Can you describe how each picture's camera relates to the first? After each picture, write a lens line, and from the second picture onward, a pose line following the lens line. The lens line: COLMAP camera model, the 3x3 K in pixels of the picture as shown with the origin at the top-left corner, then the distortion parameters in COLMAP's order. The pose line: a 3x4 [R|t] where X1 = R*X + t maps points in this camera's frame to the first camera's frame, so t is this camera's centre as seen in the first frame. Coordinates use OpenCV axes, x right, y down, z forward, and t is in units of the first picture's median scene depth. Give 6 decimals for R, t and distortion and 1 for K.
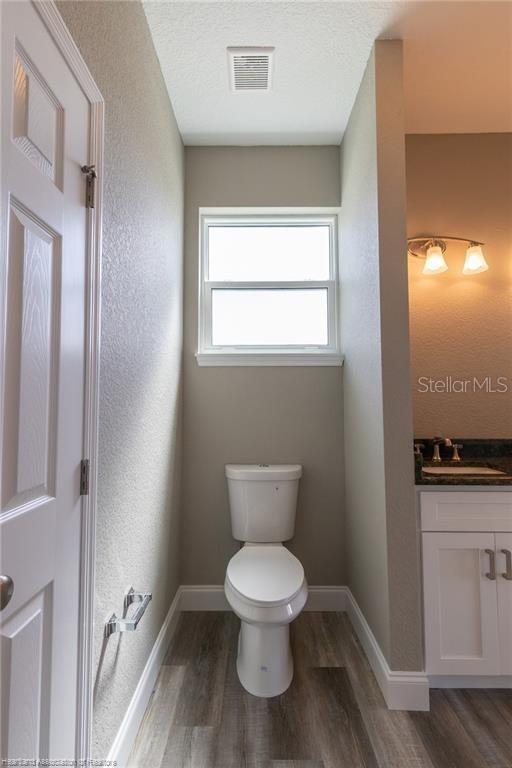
lens RADIAL K [[346.6, 0, 254.3], [0, 346.6, 381.8], [0, 0, 1]] dist [0.000815, -0.001047]
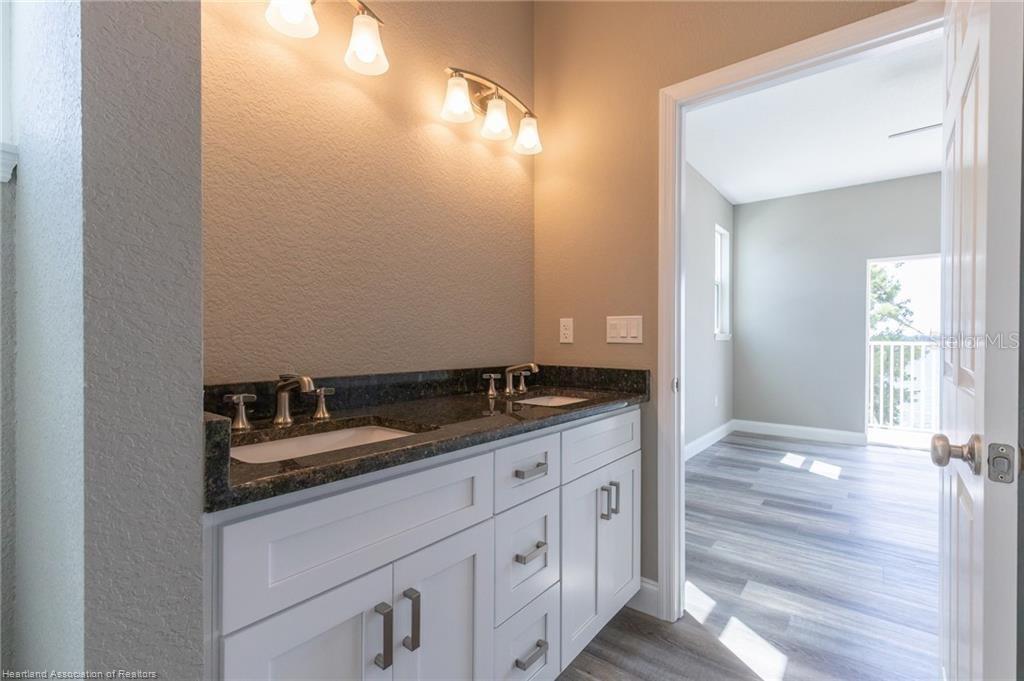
lens RADIAL K [[462.2, 0, 513.3], [0, 462.2, 337.6], [0, 0, 1]] dist [0.000815, -0.001047]
pose [[0.610276, 0.004021, 0.792179, 0.230961], [-0.043964, 0.998618, 0.028800, 0.081022], [-0.790968, -0.052404, 0.609609, 0.397242]]
